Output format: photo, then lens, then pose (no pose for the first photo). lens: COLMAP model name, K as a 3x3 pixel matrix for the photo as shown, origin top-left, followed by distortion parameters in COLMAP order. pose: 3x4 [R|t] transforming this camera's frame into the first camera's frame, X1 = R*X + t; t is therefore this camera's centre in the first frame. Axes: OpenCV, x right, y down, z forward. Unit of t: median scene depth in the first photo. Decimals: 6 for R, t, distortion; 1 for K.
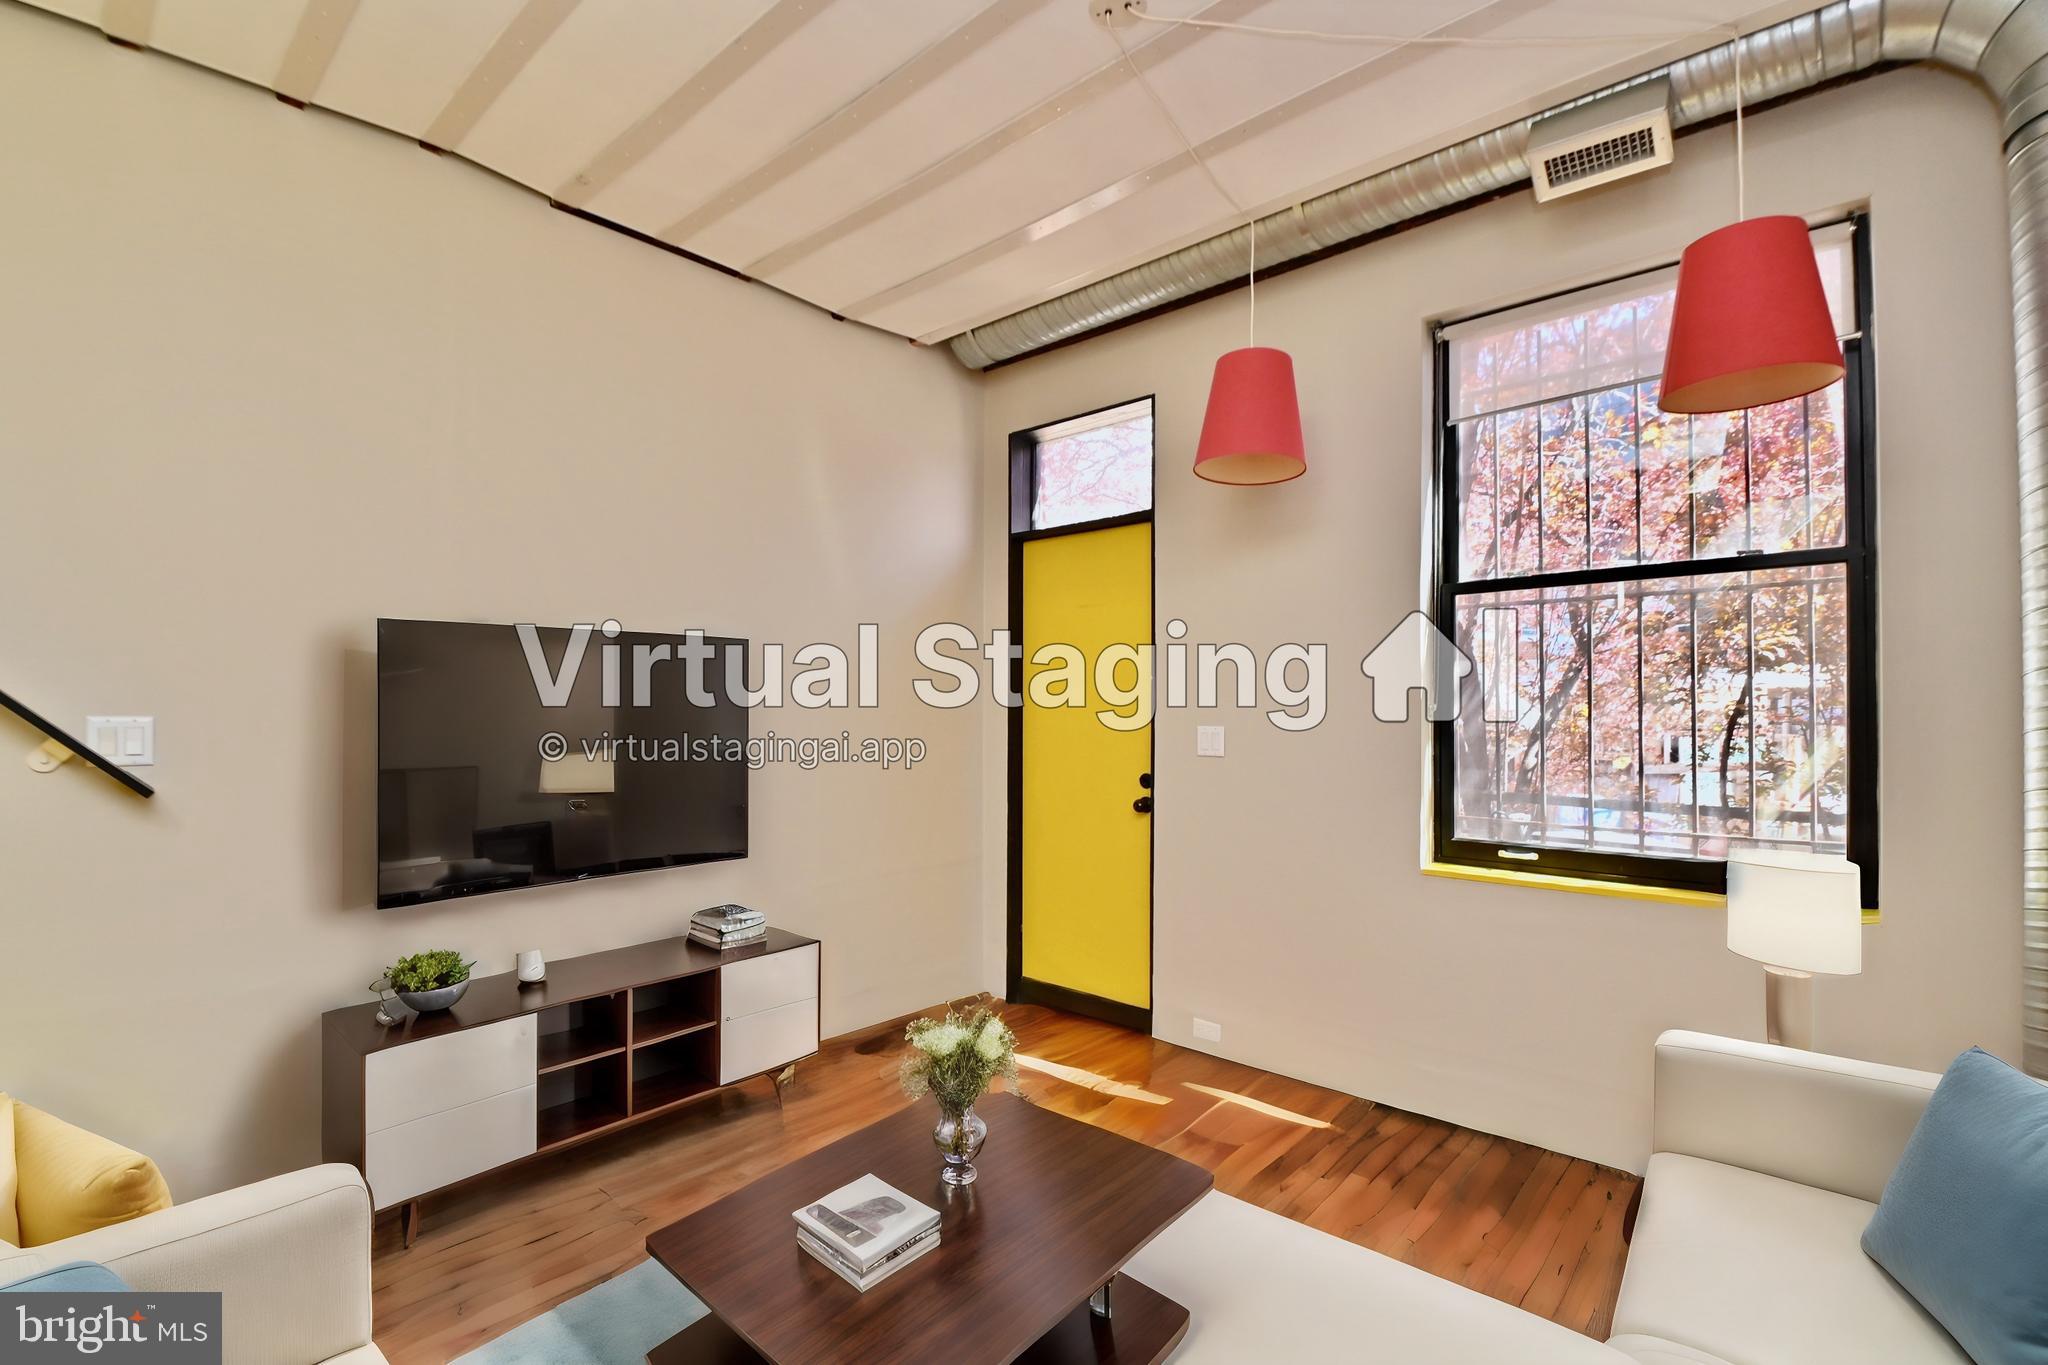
lens RADIAL K [[866.8, 0, 1027.5], [0, 866.8, 696.4], [0, 0, 1]] dist [-0.034912, 0.002248]
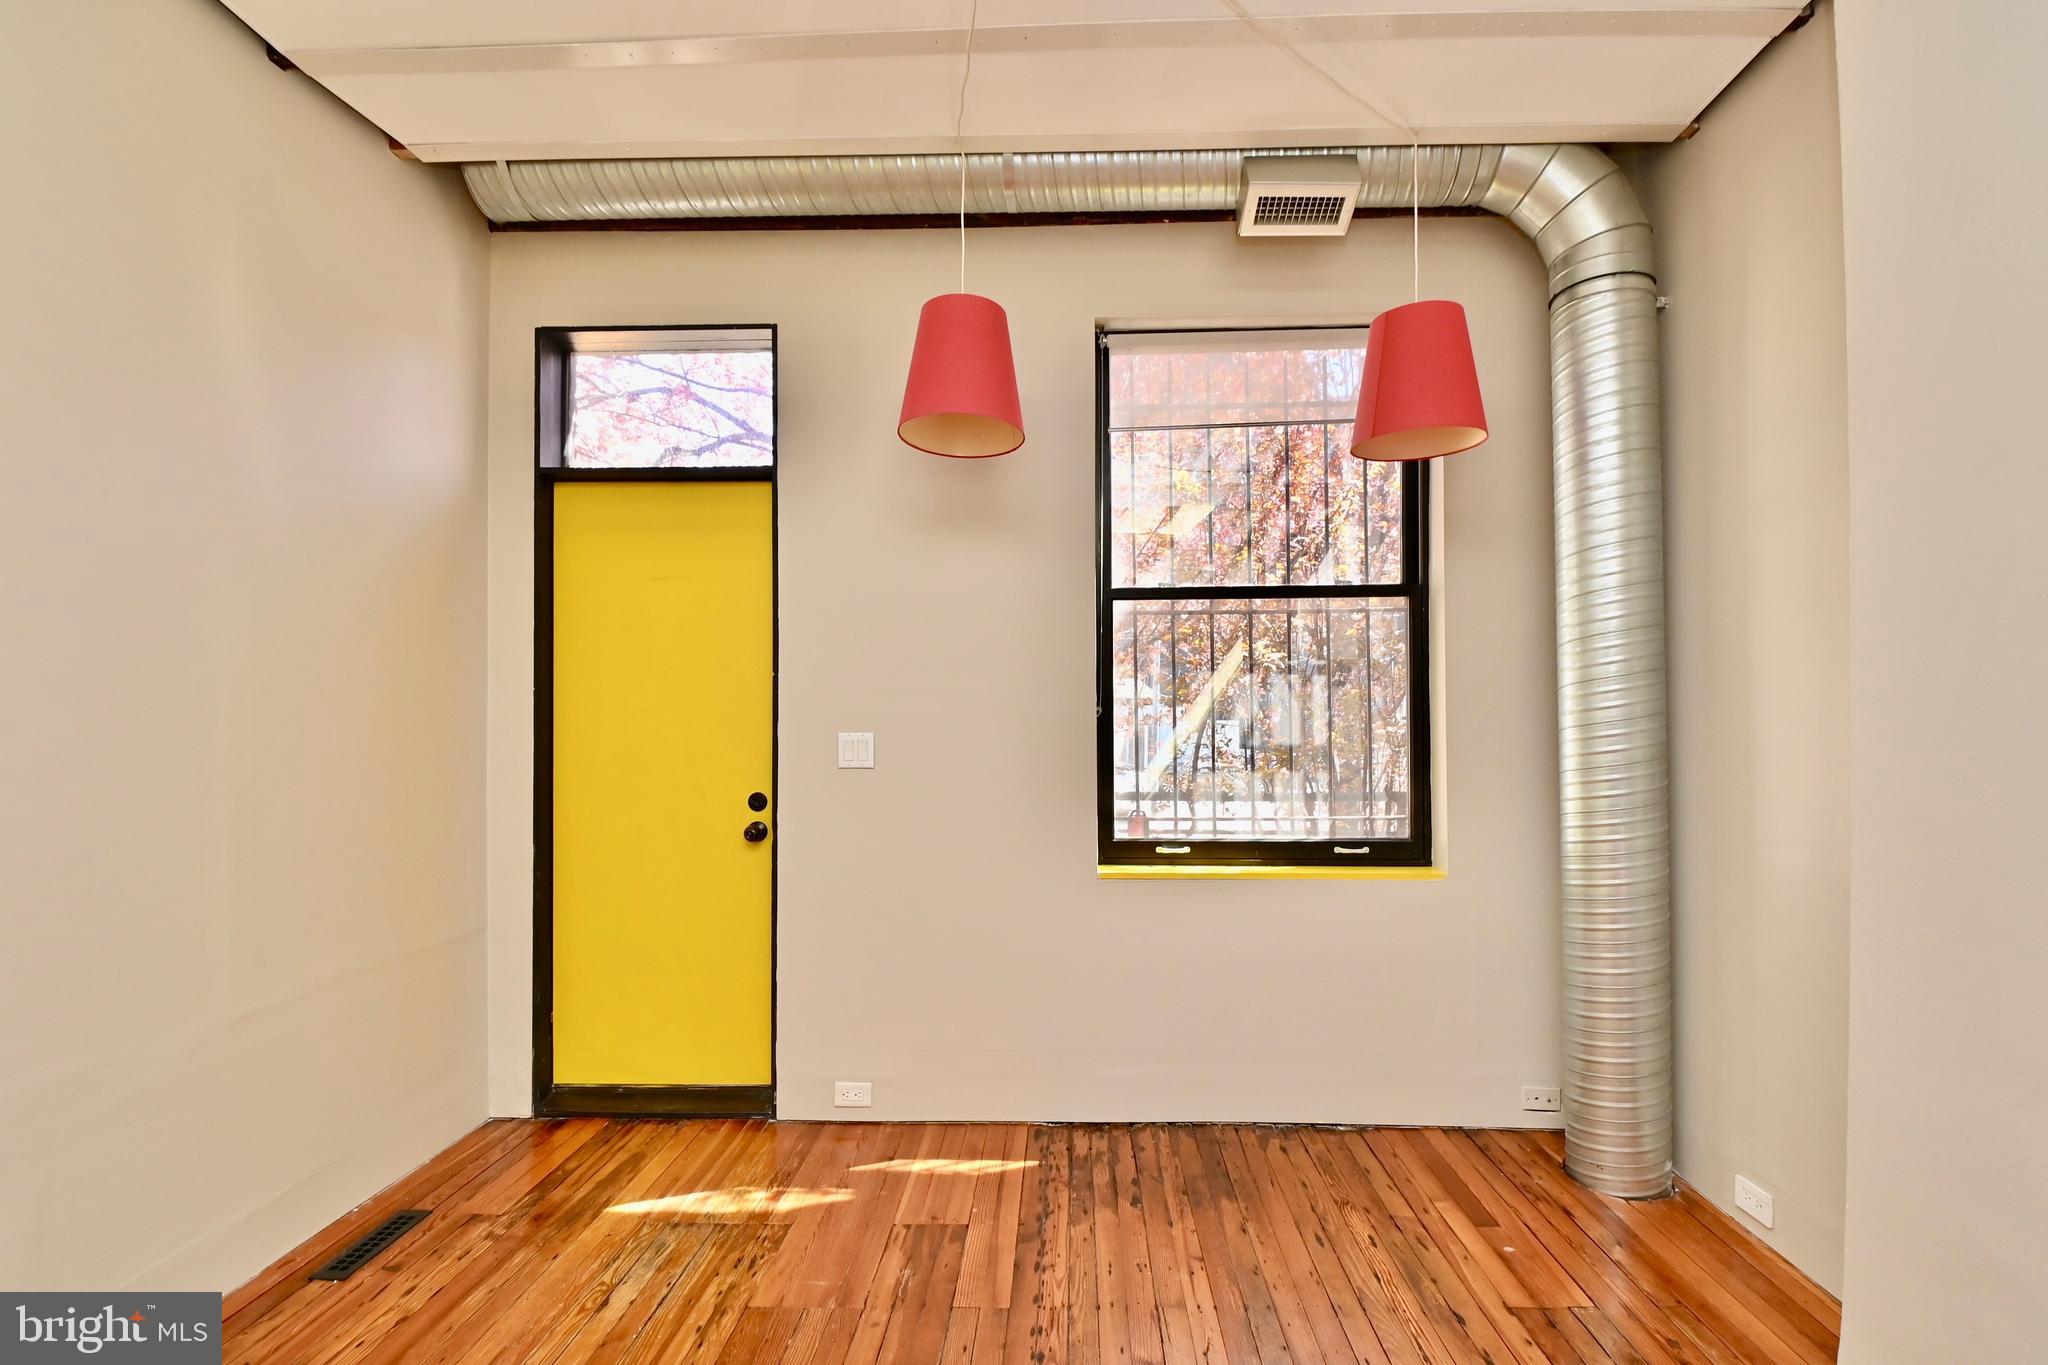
lens RADIAL K [[907.3, 0, 1082.3], [0, 907.3, 700.6], [0, 0, 1]] dist [0.004480, -0.015781]
pose [[0.769775, 0.003340, 0.638307, -0.217797], [-0.006420, 0.999976, 0.002511, -0.001414], [-0.638283, -0.006031, 0.769778, 0.197587]]
